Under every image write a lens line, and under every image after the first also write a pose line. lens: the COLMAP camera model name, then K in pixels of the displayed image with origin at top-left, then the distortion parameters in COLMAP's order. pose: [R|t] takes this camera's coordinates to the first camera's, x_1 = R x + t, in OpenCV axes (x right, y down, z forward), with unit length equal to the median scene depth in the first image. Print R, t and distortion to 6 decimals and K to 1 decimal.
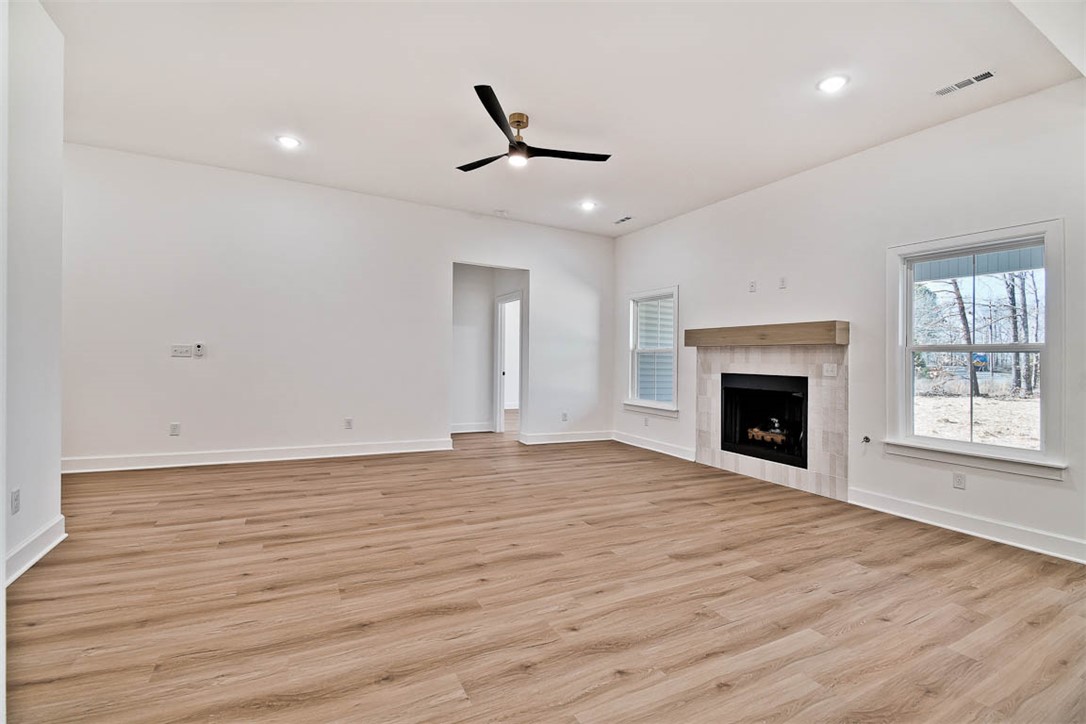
lens RADIAL K [[483.5, 0, 548.0], [0, 483.5, 357.3], [0, 0, 1]] dist [-0.004090, -0.005083]
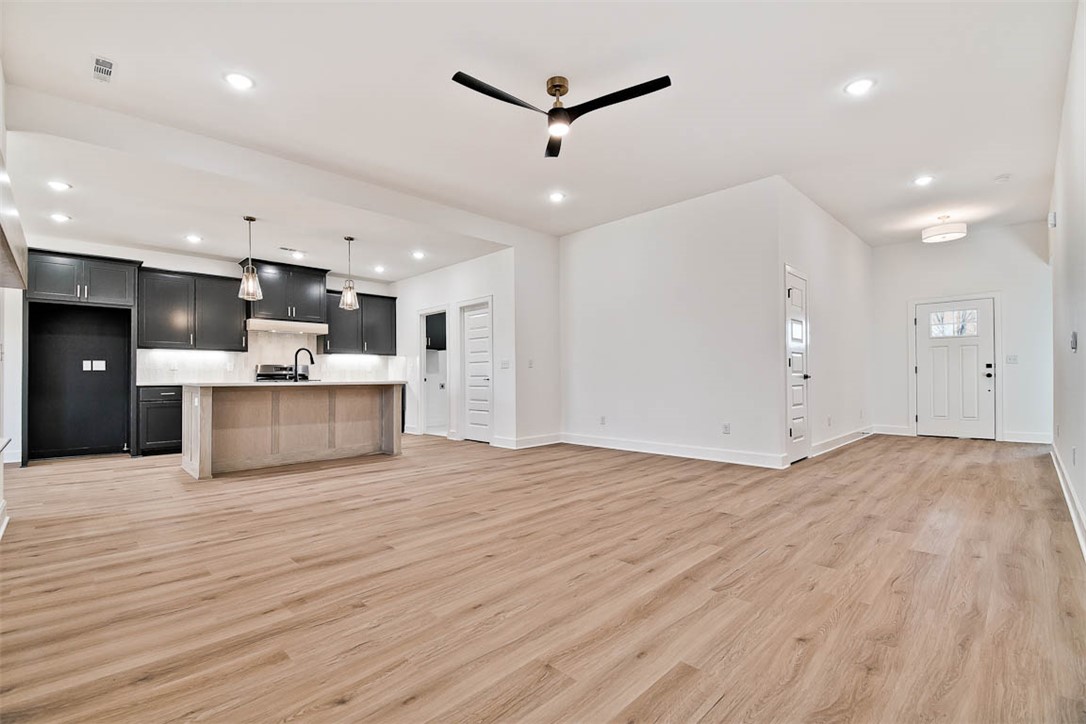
lens RADIAL K [[483.5, 0, 539.4], [0, 483.5, 359.7], [0, 0, 1]] dist [-0.004090, -0.005083]
pose [[-0.961110, -0.032532, -0.274242, 0.221152], [-0.020498, 0.998702, -0.046632, 0.064808], [0.275403, -0.039197, -0.960530, 1.832034]]
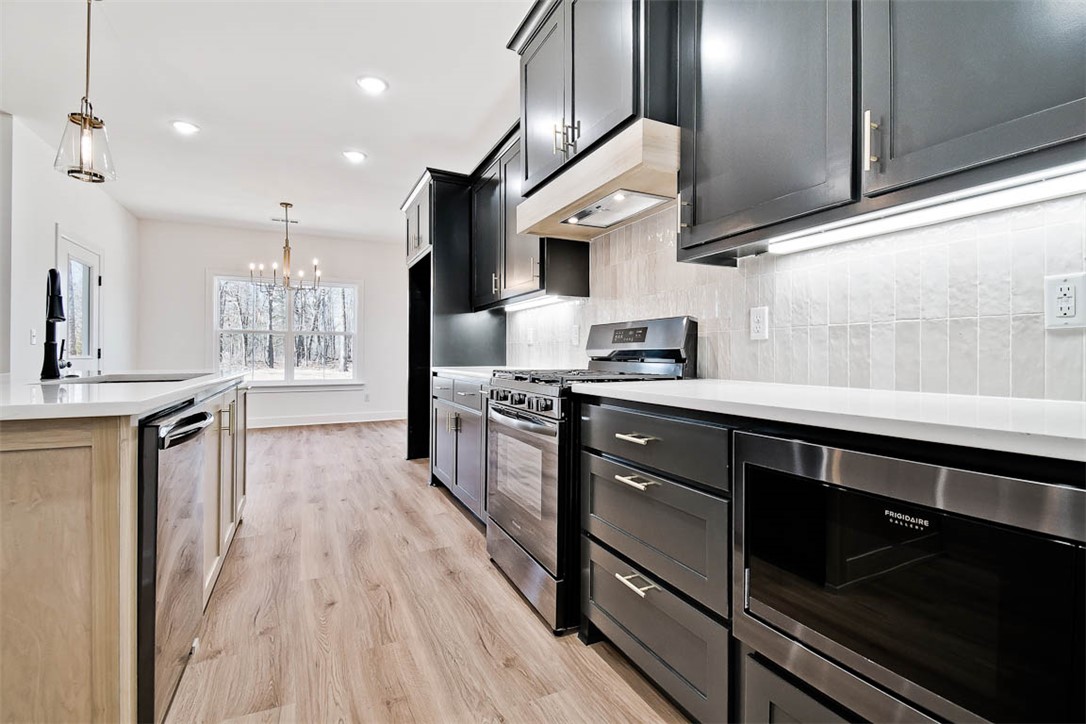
lens RADIAL K [[483.5, 0, 525.0], [0, 483.5, 358.4], [0, 0, 1]] dist [-0.004090, -0.005083]
pose [[0.050368, -0.033868, 0.998156, 0.074477], [-0.005712, 0.999399, 0.034198, 0.040823], [-0.998714, -0.007424, 0.050145, -0.336165]]
